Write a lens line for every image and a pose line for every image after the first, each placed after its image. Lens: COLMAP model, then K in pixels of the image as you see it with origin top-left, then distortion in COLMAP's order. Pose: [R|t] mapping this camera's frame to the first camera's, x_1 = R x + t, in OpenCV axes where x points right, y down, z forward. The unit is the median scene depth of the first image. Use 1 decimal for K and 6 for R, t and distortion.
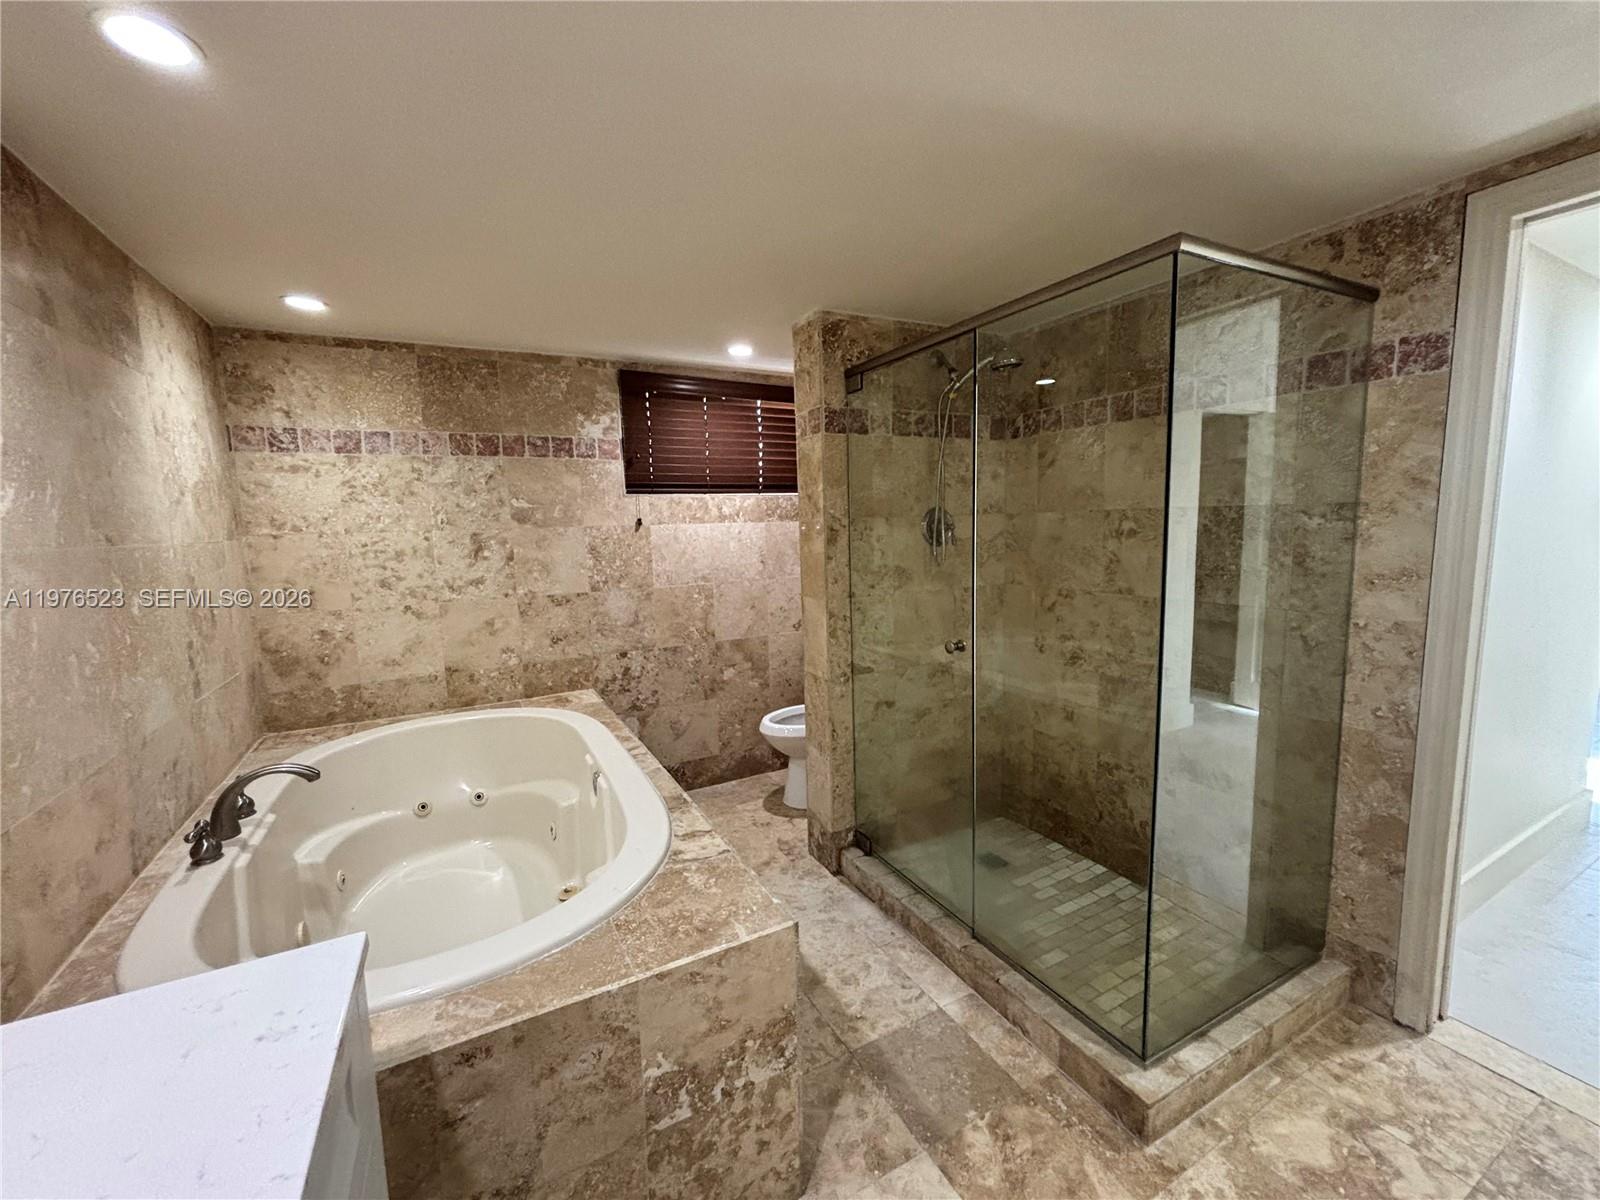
lens RADIAL K [[643.6, 0, 803.7], [0, 643.6, 599.8], [0, 0, 1]] dist [-0.000511, 0.000008]
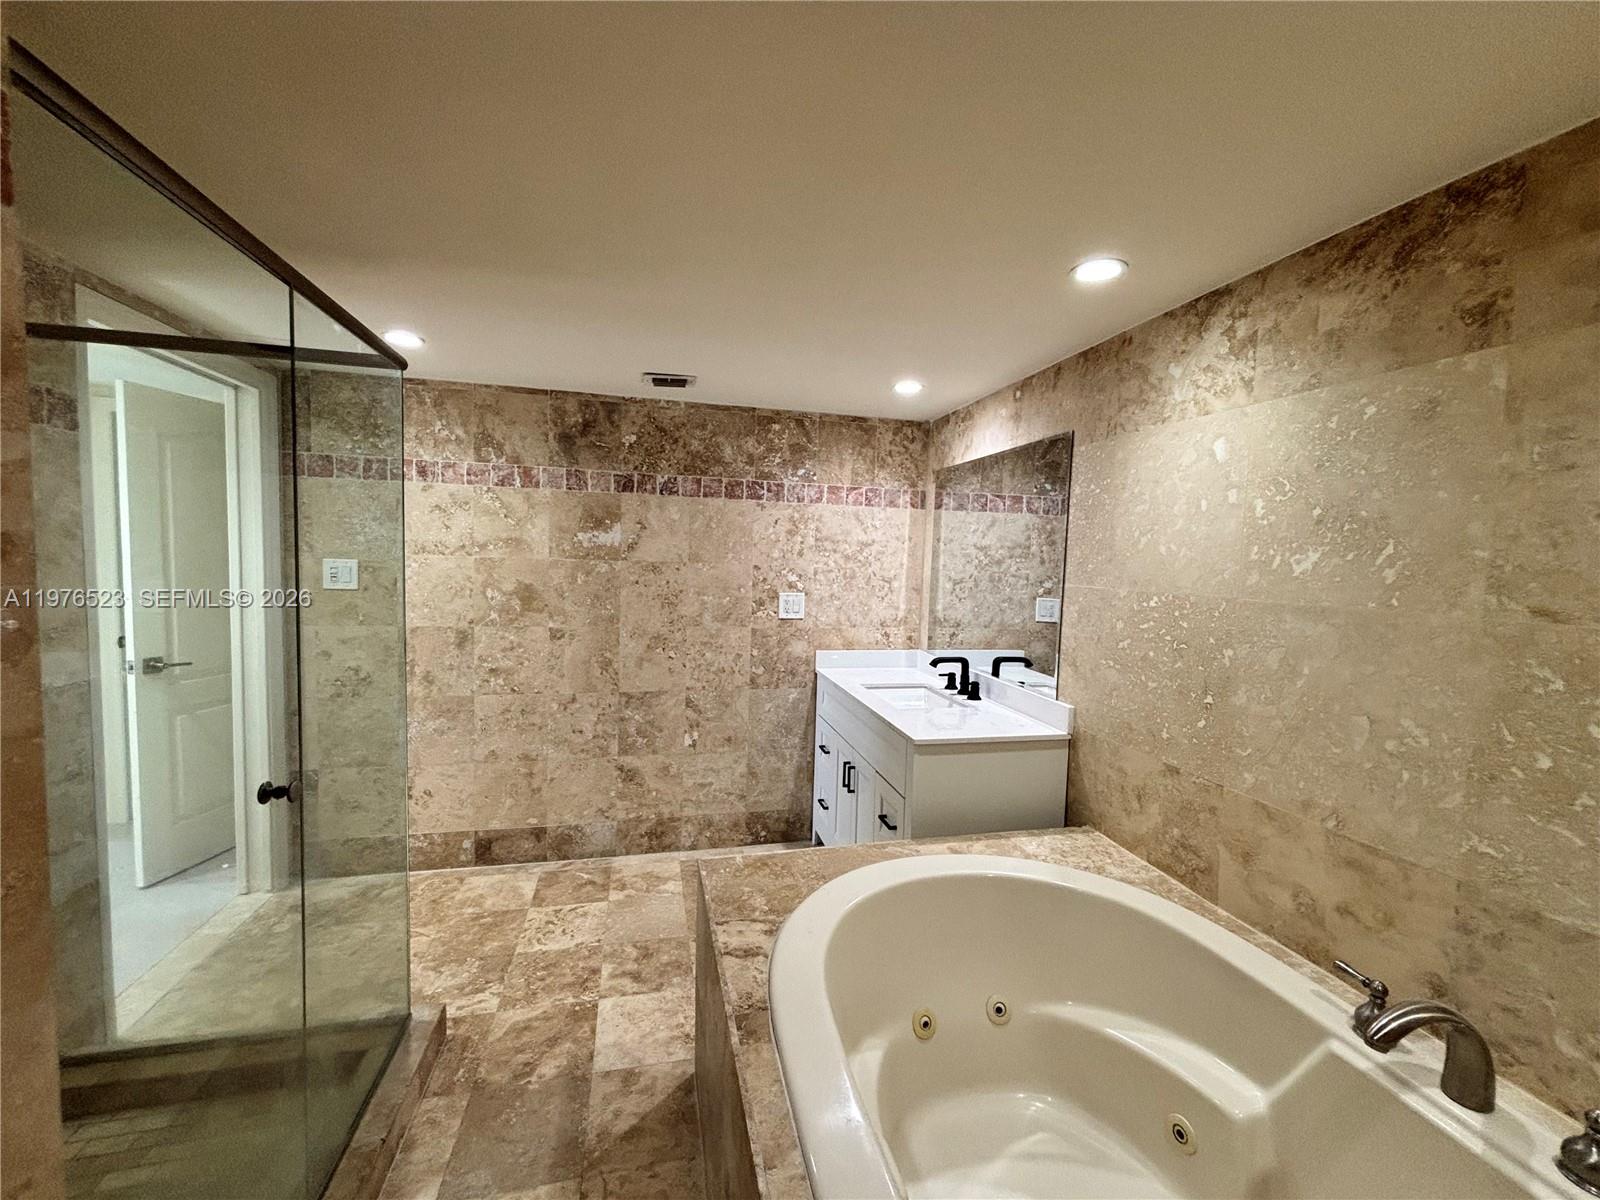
lens RADIAL K [[643.6, 0, 799.8], [0, 643.6, 602.3], [0, 0, 1]] dist [-0.000511, 0.000008]
pose [[-0.968023, -0.019035, 0.250139, -0.473244], [0.025118, 0.984752, 0.172143, -0.240248], [-0.249601, 0.172922, -0.952784, 1.835152]]
